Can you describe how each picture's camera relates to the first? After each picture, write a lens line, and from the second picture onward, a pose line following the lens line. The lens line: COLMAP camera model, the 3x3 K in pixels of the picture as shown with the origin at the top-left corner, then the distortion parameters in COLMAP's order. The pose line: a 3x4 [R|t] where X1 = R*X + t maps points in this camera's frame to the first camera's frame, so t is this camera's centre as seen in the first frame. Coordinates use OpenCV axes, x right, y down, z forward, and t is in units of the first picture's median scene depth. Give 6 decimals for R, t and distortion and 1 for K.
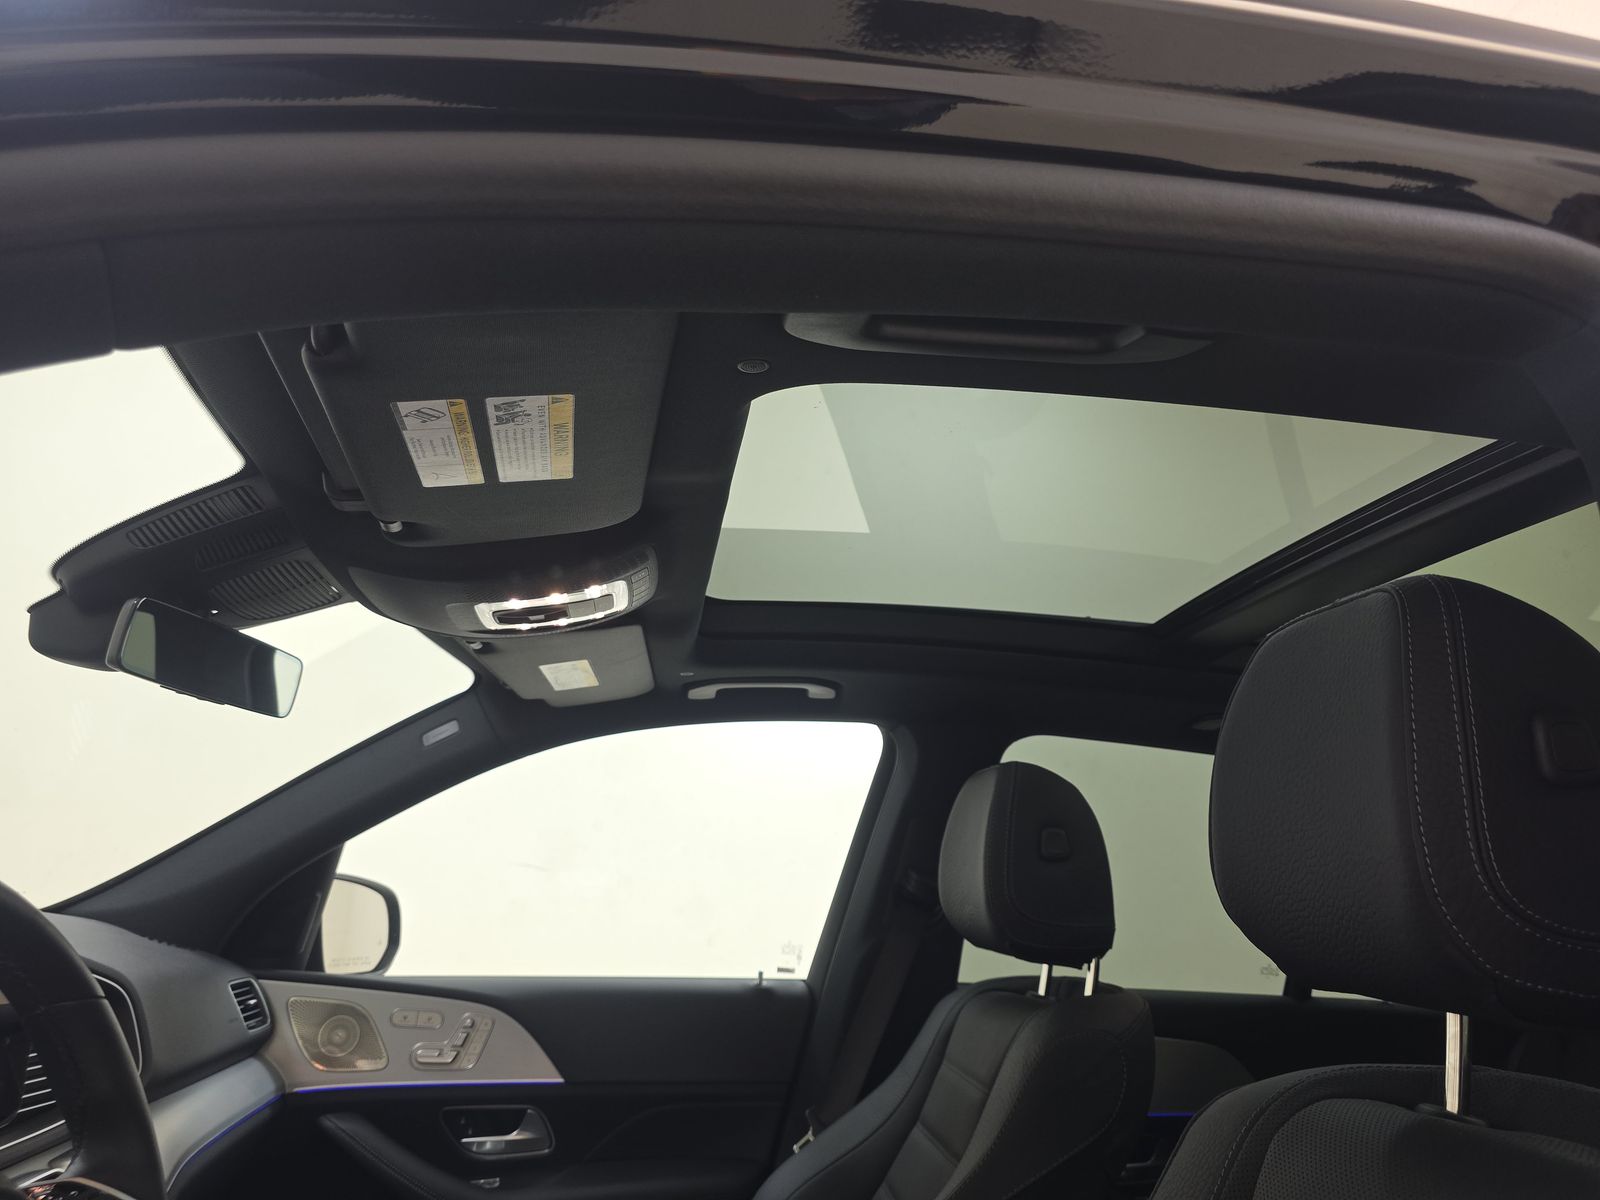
lens RADIAL K [[1067.4, 0, 811.1], [0, 1067.4, 600.0], [0, 0, 1]] dist [0.022541, -0.024215]
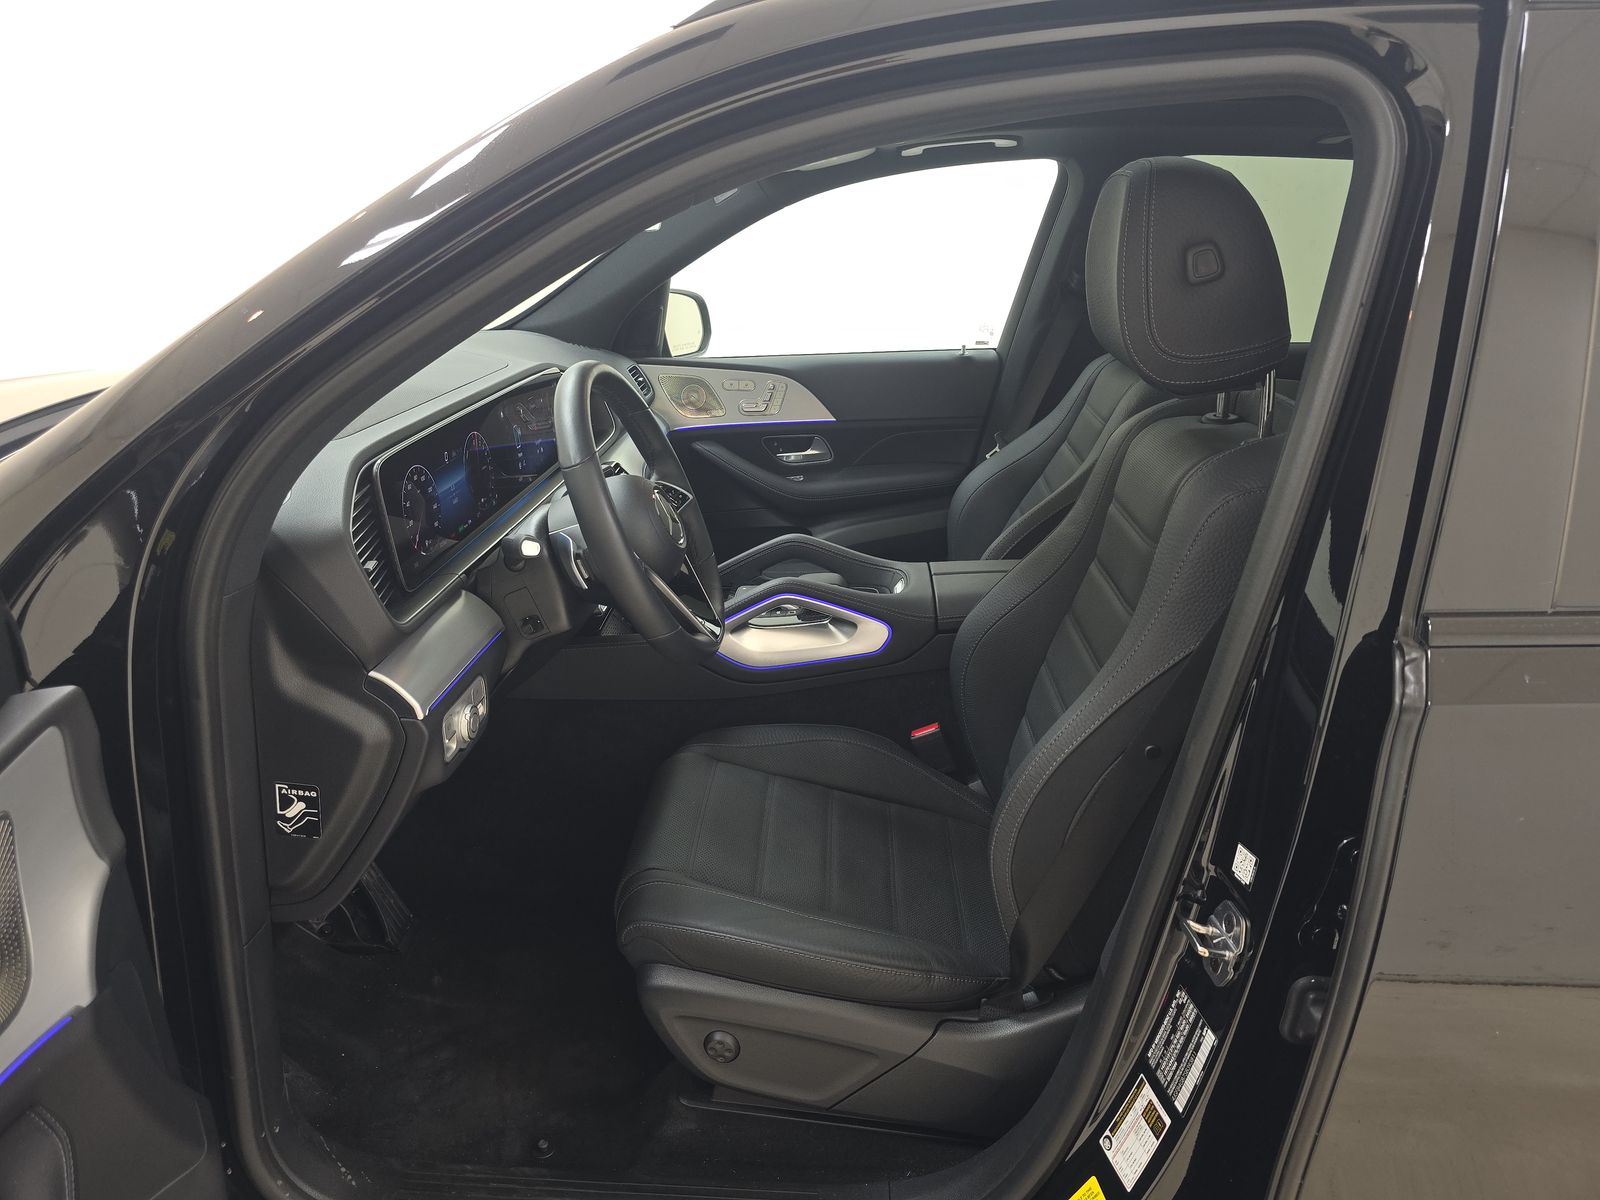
lens RADIAL K [[1067.4, 0, 803.4], [0, 1067.4, 598.0], [0, 0, 1]] dist [0.022541, -0.024215]
pose [[0.980485, 0.009674, -0.196354, 0.028265], [0.104593, 0.820032, 0.562680, -0.213791], [0.166460, -0.572236, 0.803017, -0.395443]]
